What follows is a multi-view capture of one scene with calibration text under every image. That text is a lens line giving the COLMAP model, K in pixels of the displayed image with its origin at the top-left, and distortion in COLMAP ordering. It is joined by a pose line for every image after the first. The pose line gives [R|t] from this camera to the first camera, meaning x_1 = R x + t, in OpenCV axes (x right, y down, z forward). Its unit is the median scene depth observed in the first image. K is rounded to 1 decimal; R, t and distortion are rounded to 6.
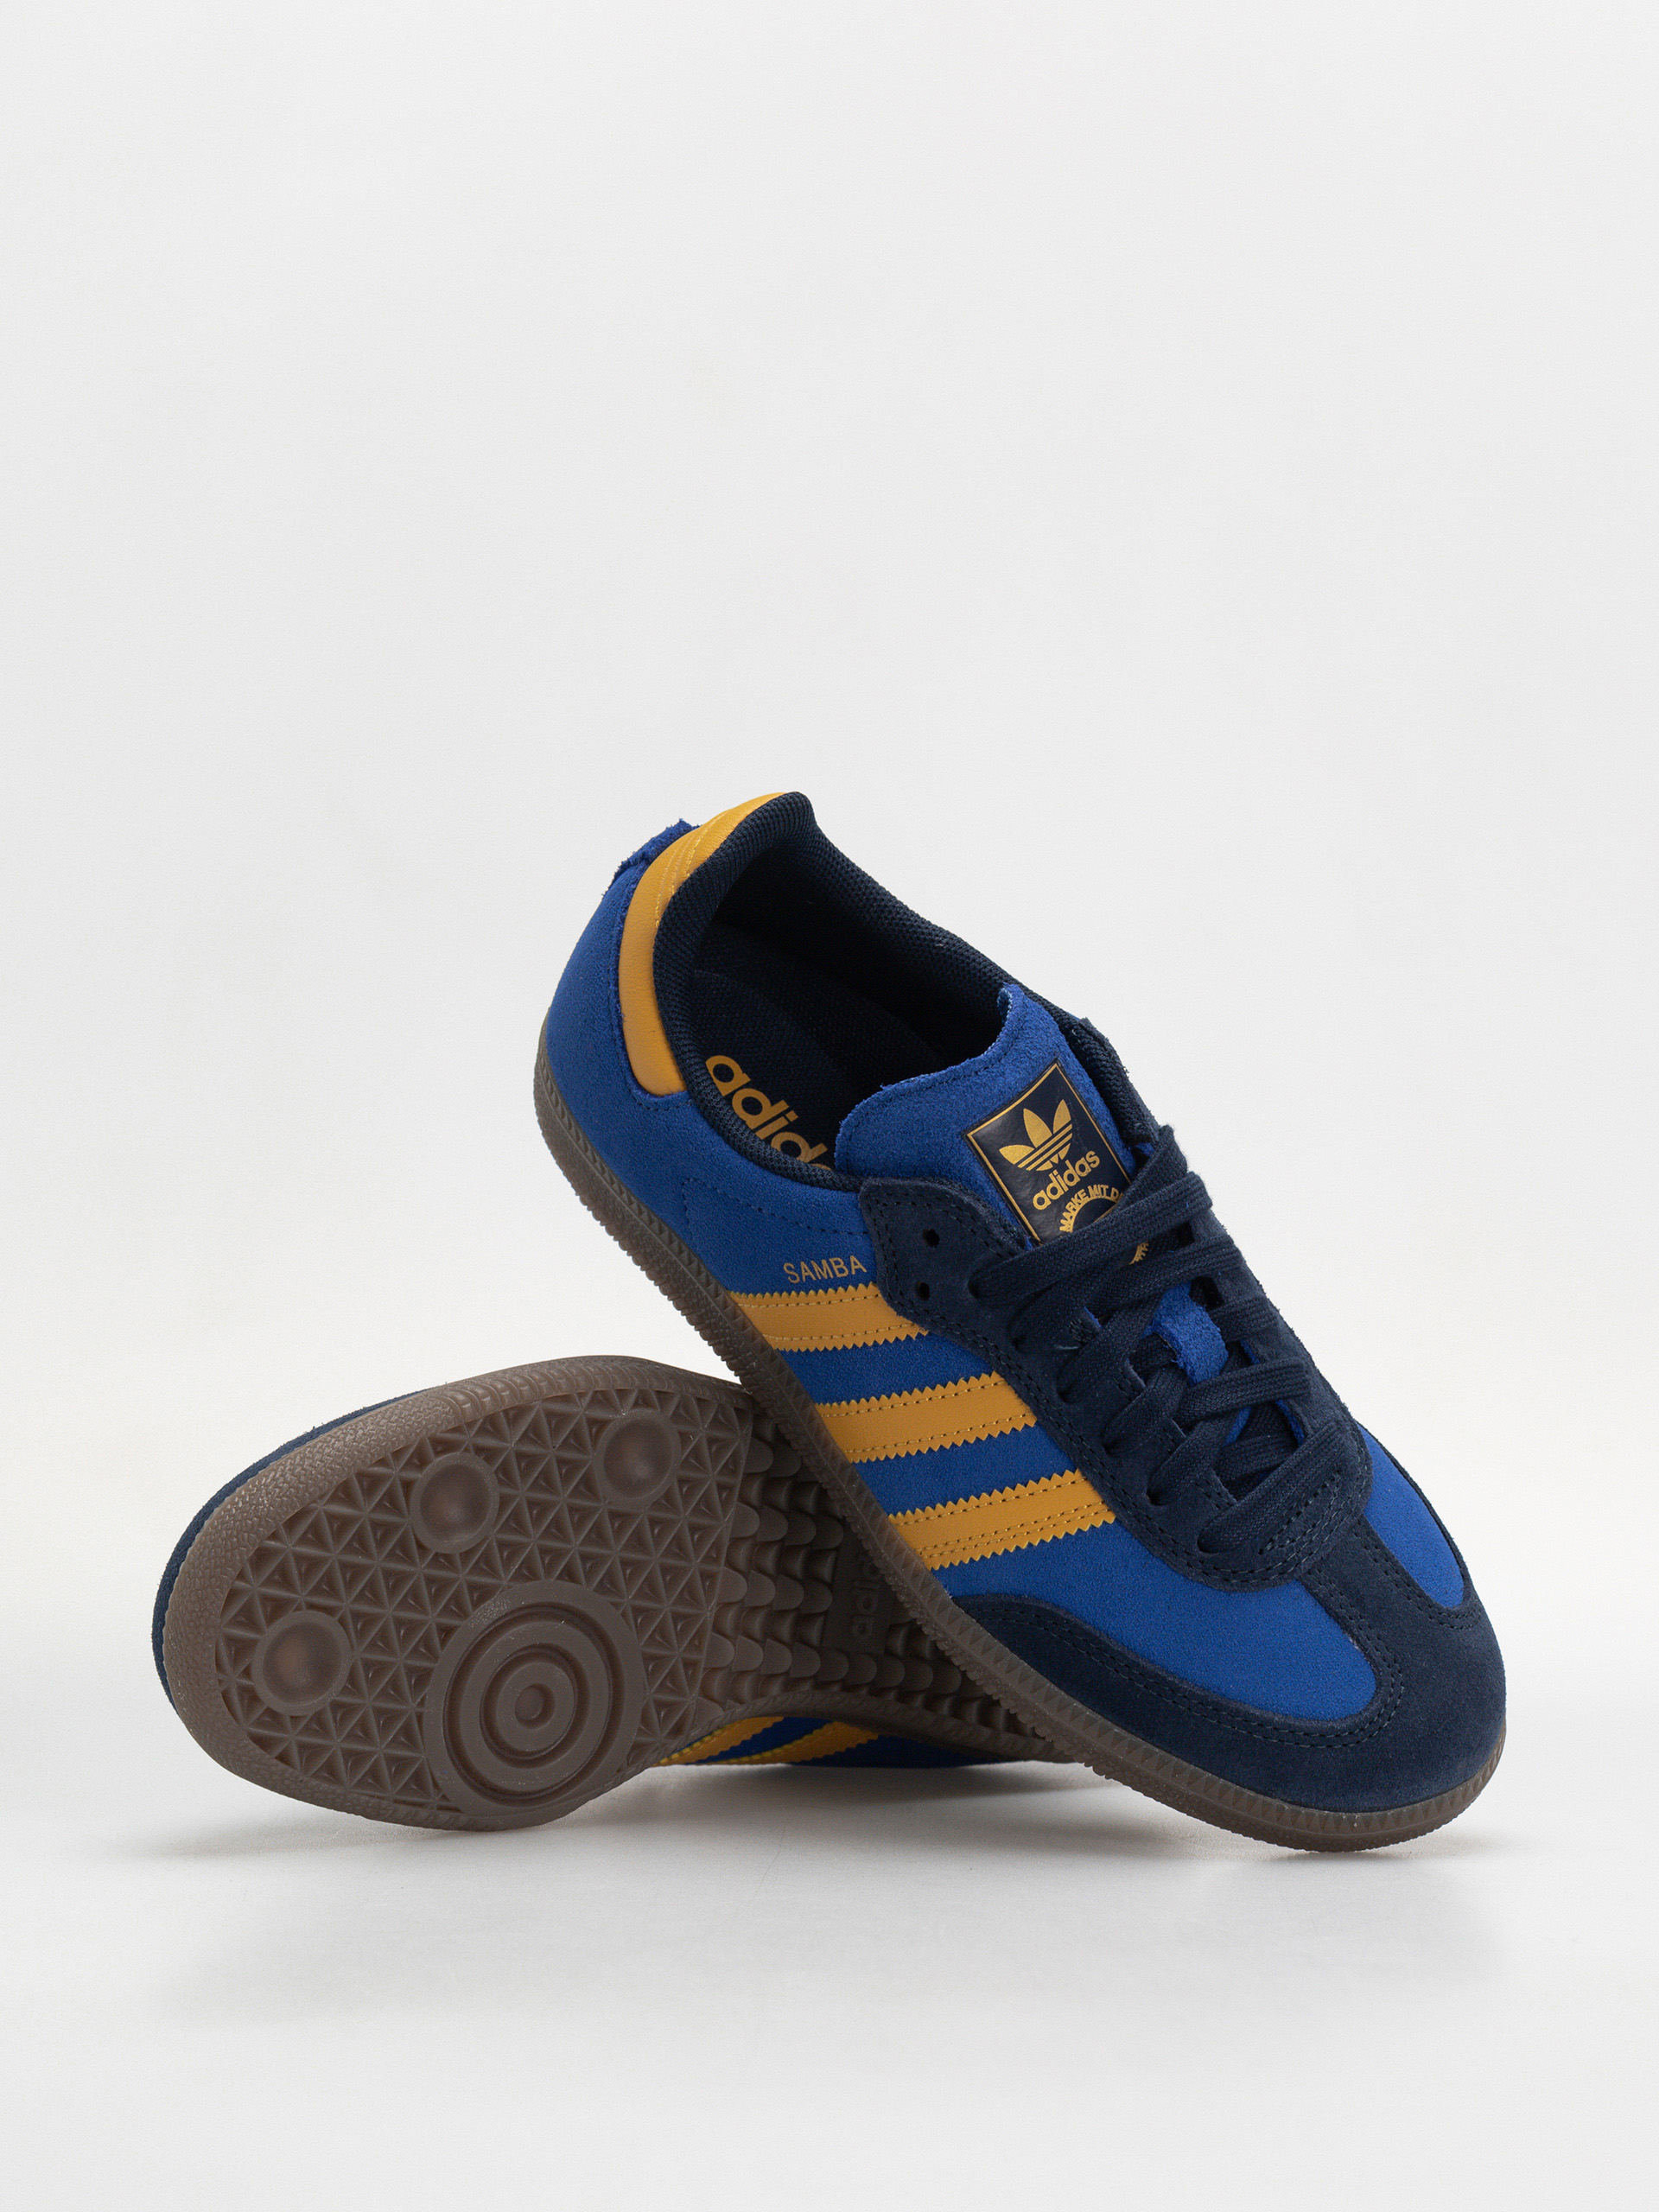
lens RADIAL K [[6188.2, 0, 829.5], [0, 6188.2, 1106.0], [0, 0, 1]] dist [0.227055, 0.481701]
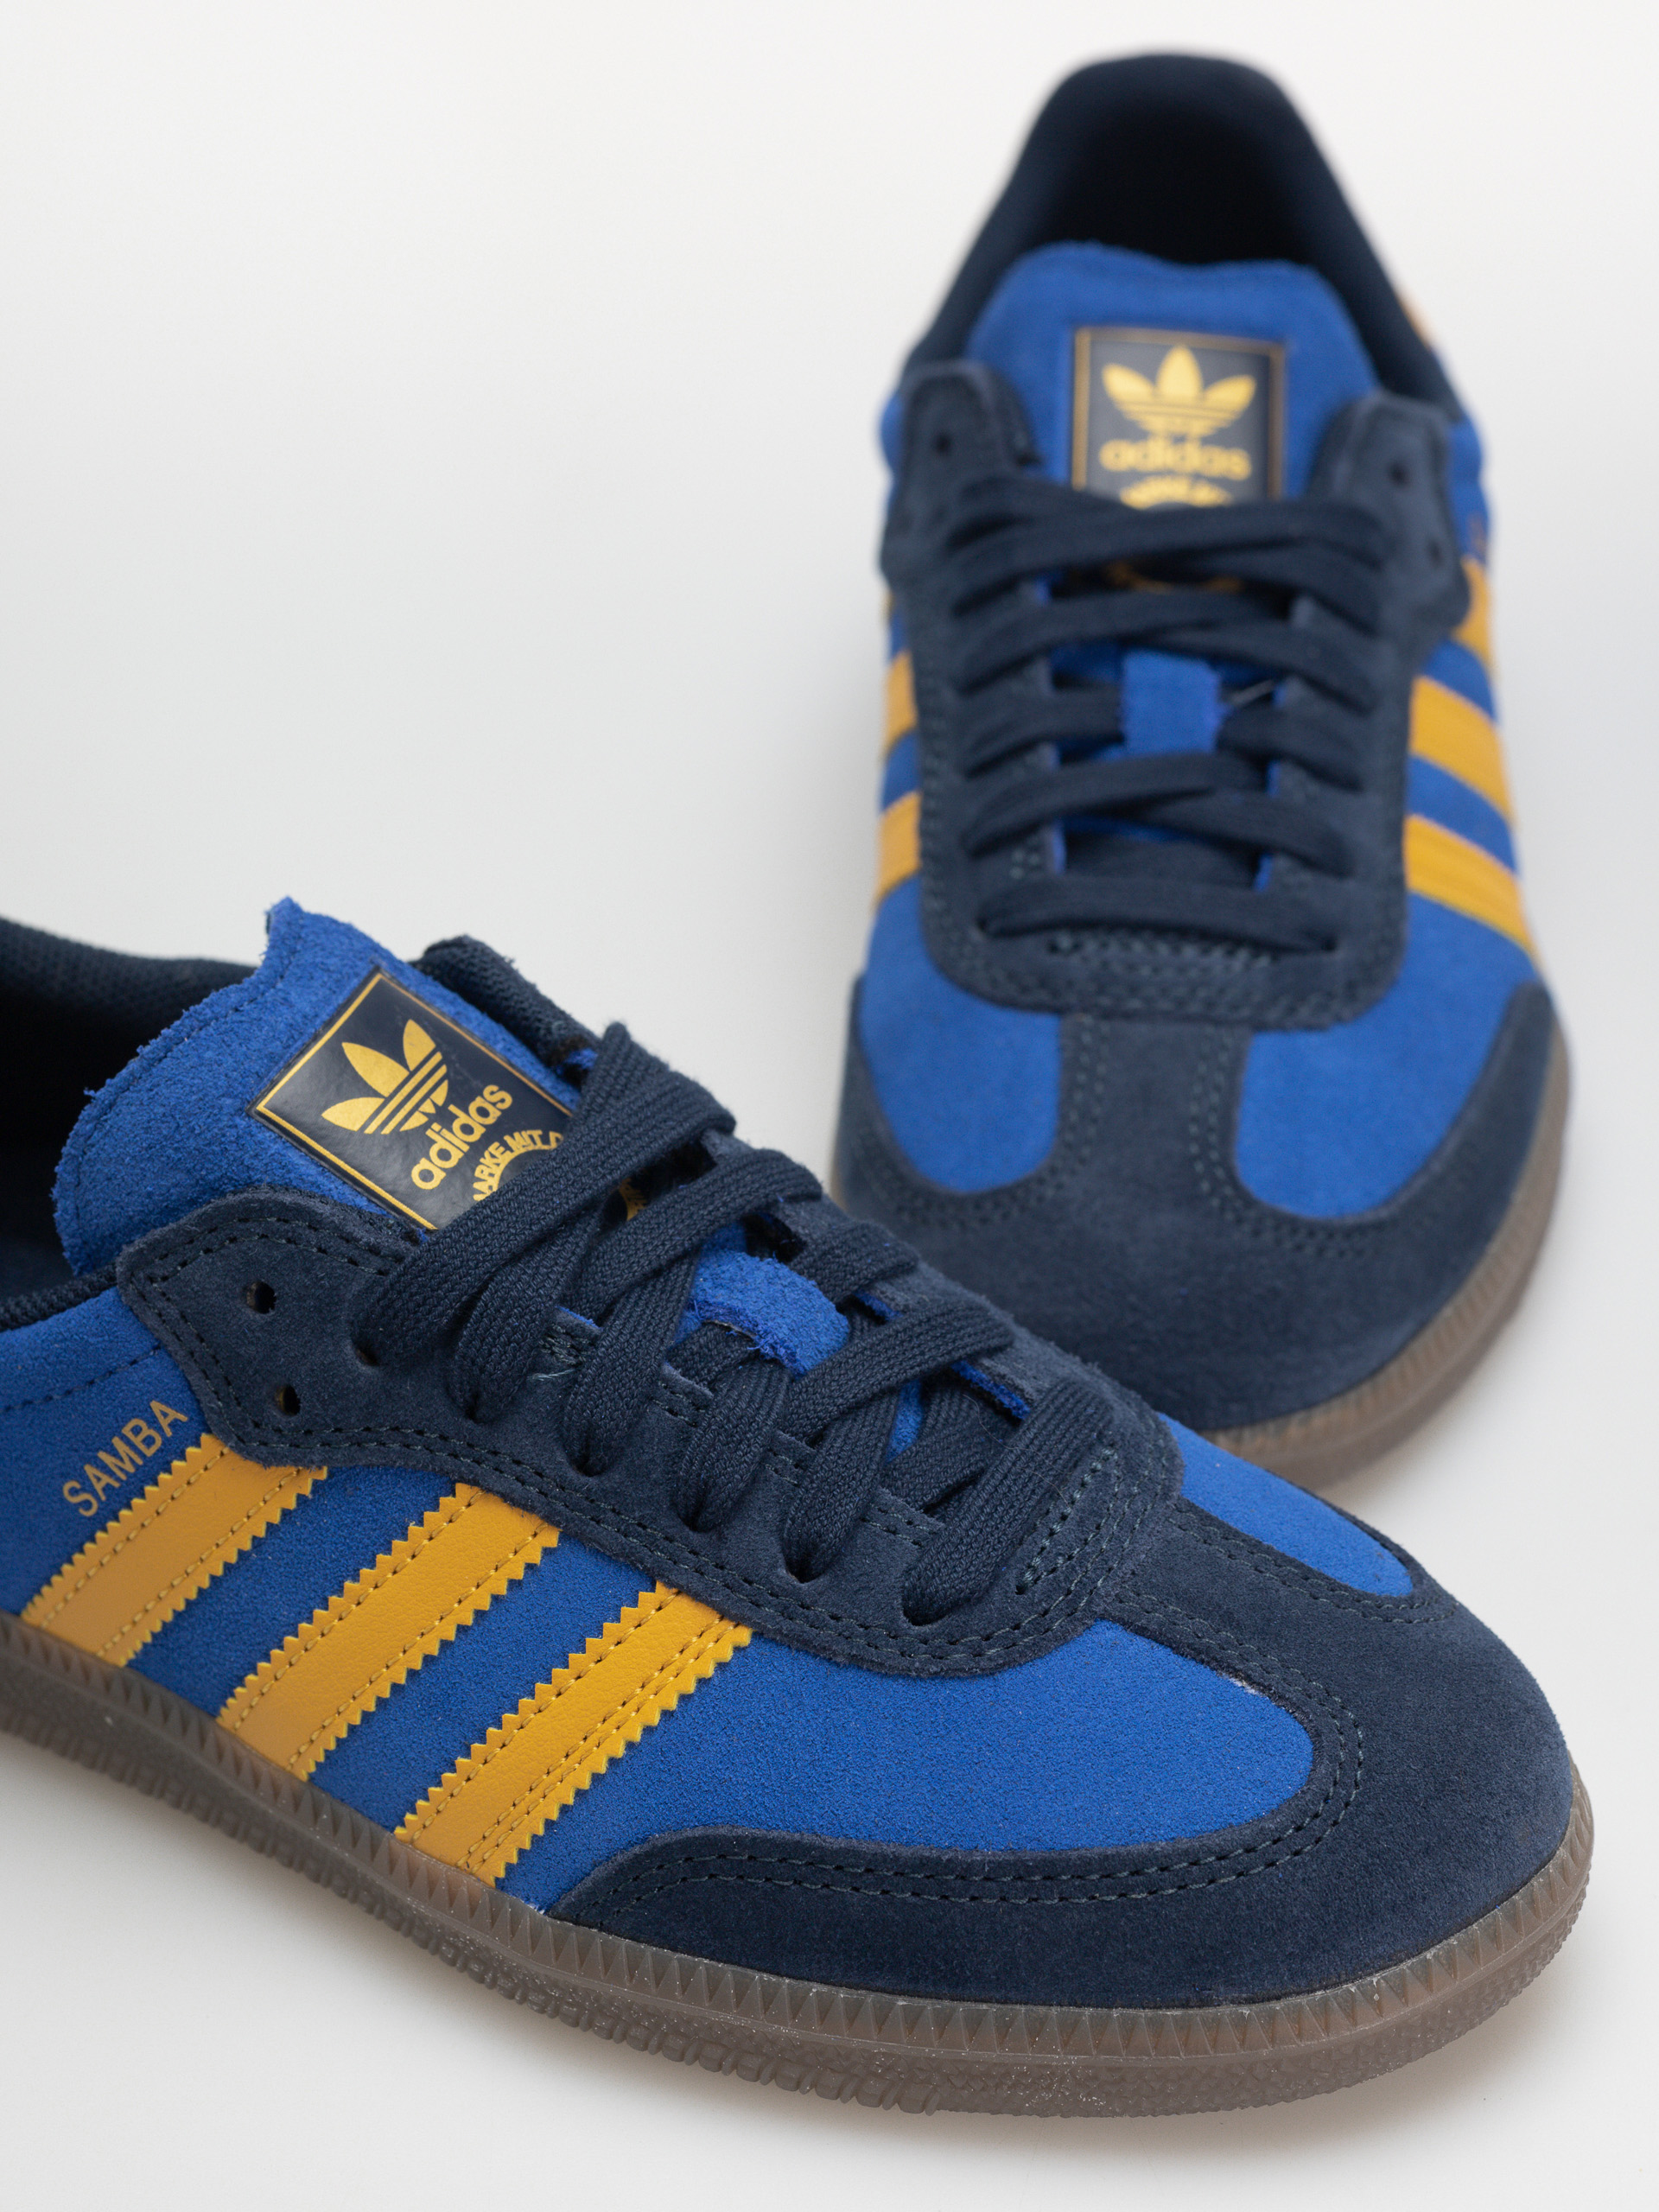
lens RADIAL K [[6188.2, 0, 829.5], [0, 6188.2, 1106.0], [0, 0, 1]] dist [0.227055, 0.481701]
pose [[0.928149, -0.368041, 0.055548, 0.039112], [0.367035, 0.880201, -0.300884, 0.192161], [0.061844, 0.299653, 0.952042, 0.463811]]
